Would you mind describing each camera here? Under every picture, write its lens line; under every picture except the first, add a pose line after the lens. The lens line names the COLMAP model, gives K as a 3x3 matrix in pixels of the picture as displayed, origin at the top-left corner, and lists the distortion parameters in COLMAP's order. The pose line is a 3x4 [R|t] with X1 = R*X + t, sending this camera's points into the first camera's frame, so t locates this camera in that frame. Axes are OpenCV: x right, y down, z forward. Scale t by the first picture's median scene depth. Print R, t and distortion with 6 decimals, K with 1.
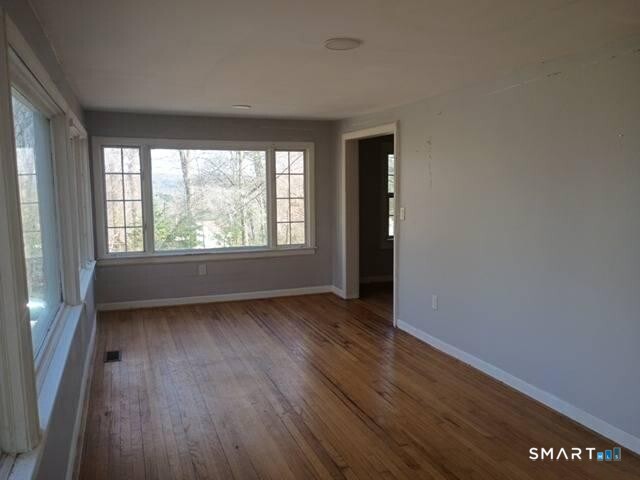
lens RADIAL K [[518.9, 0, 320.0], [0, 518.9, 238.1], [0, 0, 1]] dist [0.008098, 0.001215]
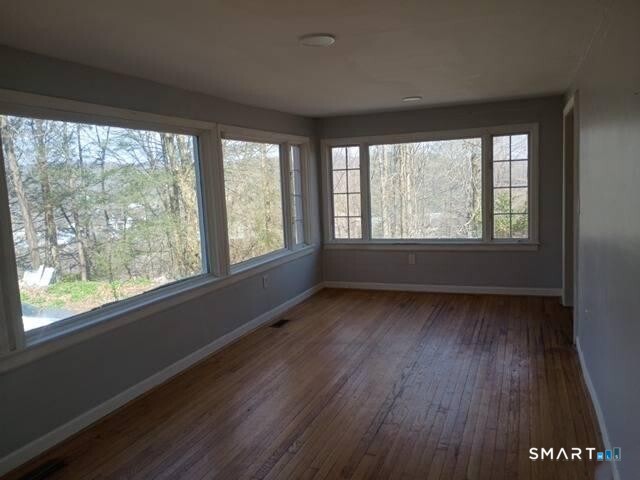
lens RADIAL K [[518.9, 0, 320.2], [0, 518.9, 242.5], [0, 0, 1]] dist [0.008098, 0.001215]
pose [[0.739670, 0.051855, -0.670969, 0.343343], [-0.028046, 0.998536, 0.046254, -0.015090], [0.672385, -0.015395, 0.740042, 0.115933]]
